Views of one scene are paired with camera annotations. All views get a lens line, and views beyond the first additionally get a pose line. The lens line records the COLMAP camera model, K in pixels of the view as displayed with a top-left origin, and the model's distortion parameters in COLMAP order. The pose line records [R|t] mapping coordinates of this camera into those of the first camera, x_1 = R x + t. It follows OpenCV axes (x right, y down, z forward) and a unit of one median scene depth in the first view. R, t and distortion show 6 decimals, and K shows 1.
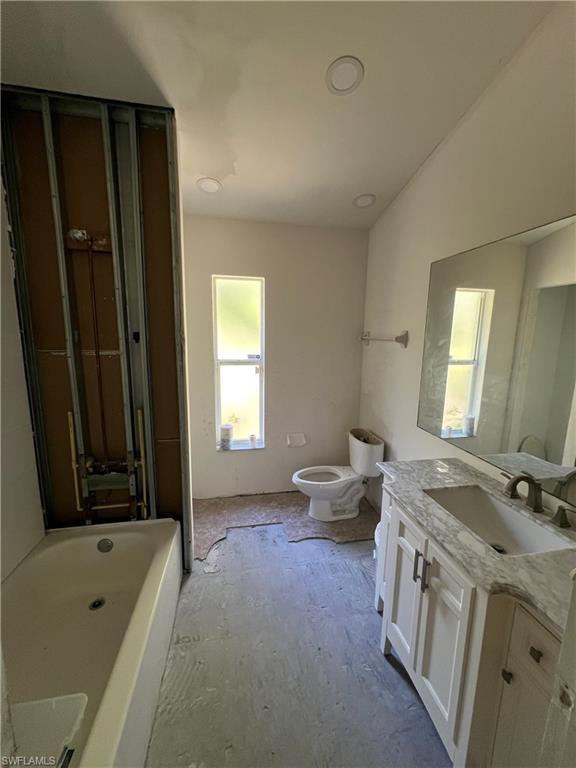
lens RADIAL K [[308.5, 0, 288.1], [0, 308.5, 383.2], [0, 0, 1]] dist [-0.001426, -0.000617]
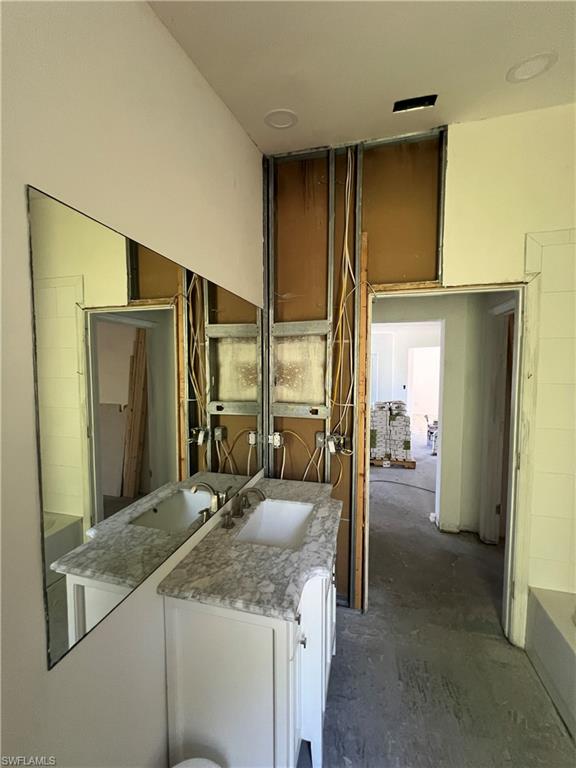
lens RADIAL K [[308.5, 0, 287.4], [0, 308.5, 384.8], [0, 0, 1]] dist [-0.001426, -0.000617]
pose [[-0.903199, -0.042273, 0.427136, 0.092408], [0.054064, 0.976008, 0.210915, -0.335078], [-0.425804, 0.213591, -0.879244, 1.740515]]
